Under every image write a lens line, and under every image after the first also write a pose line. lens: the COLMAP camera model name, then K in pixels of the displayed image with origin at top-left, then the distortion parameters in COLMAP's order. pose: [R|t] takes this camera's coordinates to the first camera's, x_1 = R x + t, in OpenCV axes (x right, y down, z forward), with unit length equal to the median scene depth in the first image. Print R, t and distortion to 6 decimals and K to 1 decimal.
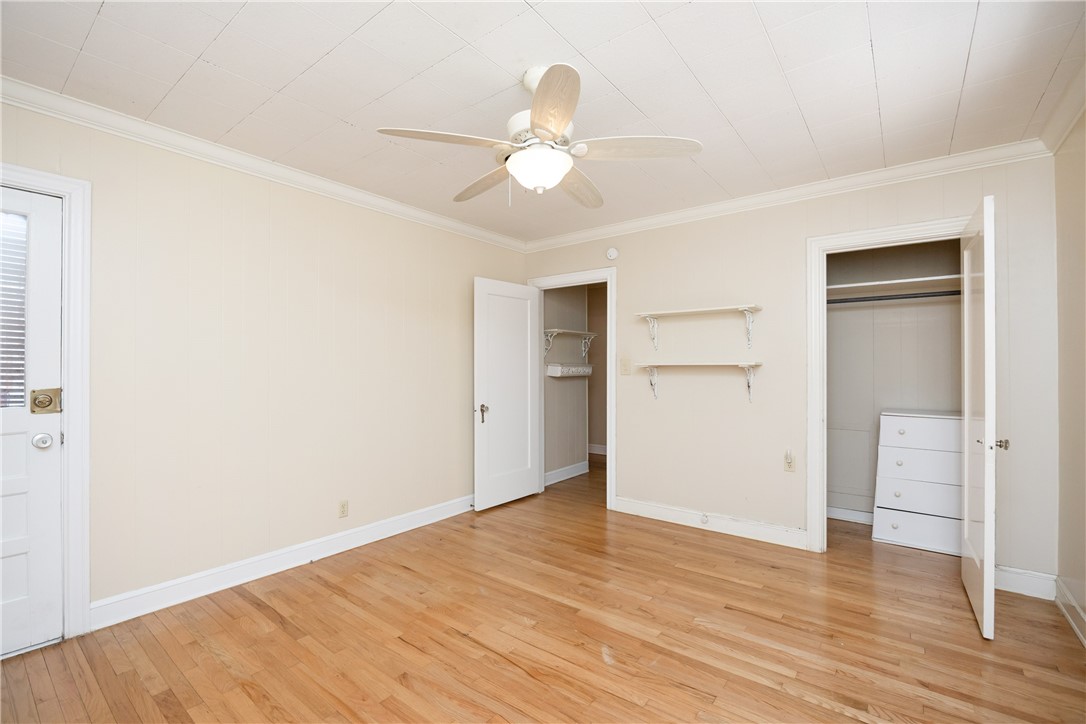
lens RADIAL K [[471.4, 0, 544.7], [0, 471.4, 365.6], [0, 0, 1]] dist [0.010112, -0.001535]
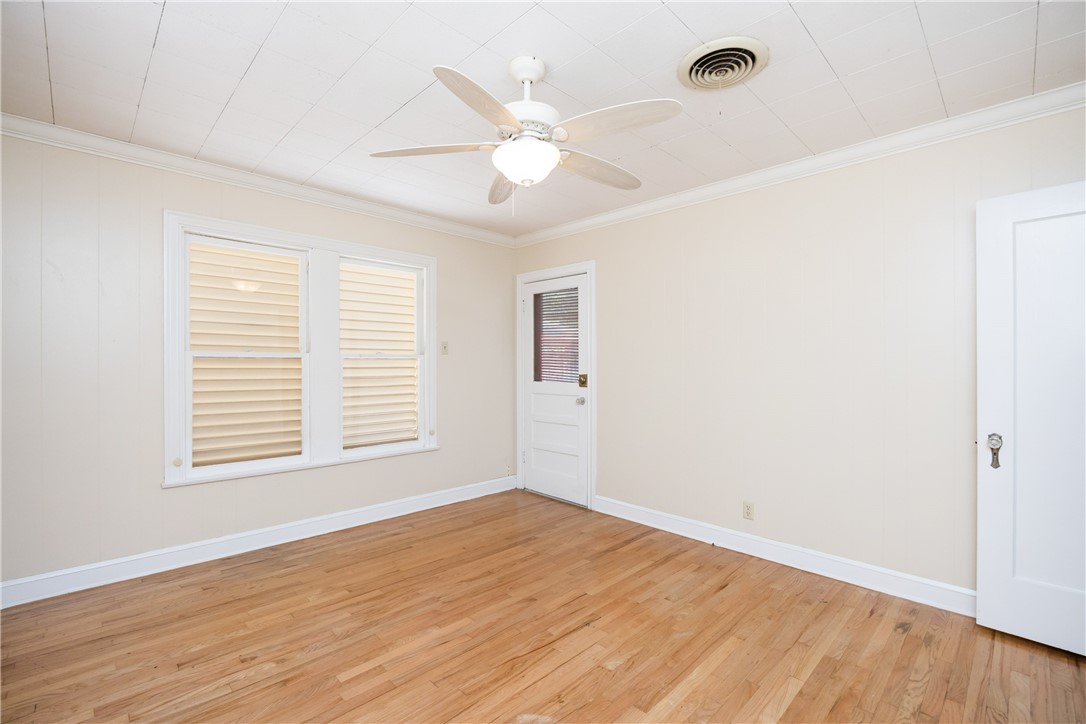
lens RADIAL K [[471.4, 0, 533.6], [0, 471.4, 363.9], [0, 0, 1]] dist [0.010112, -0.001535]
pose [[-0.131477, -0.001314, -0.991318, 0.733921], [0.005815, 0.999981, -0.002097, 0.005328], [0.991302, -0.006040, -0.131467, 0.868327]]
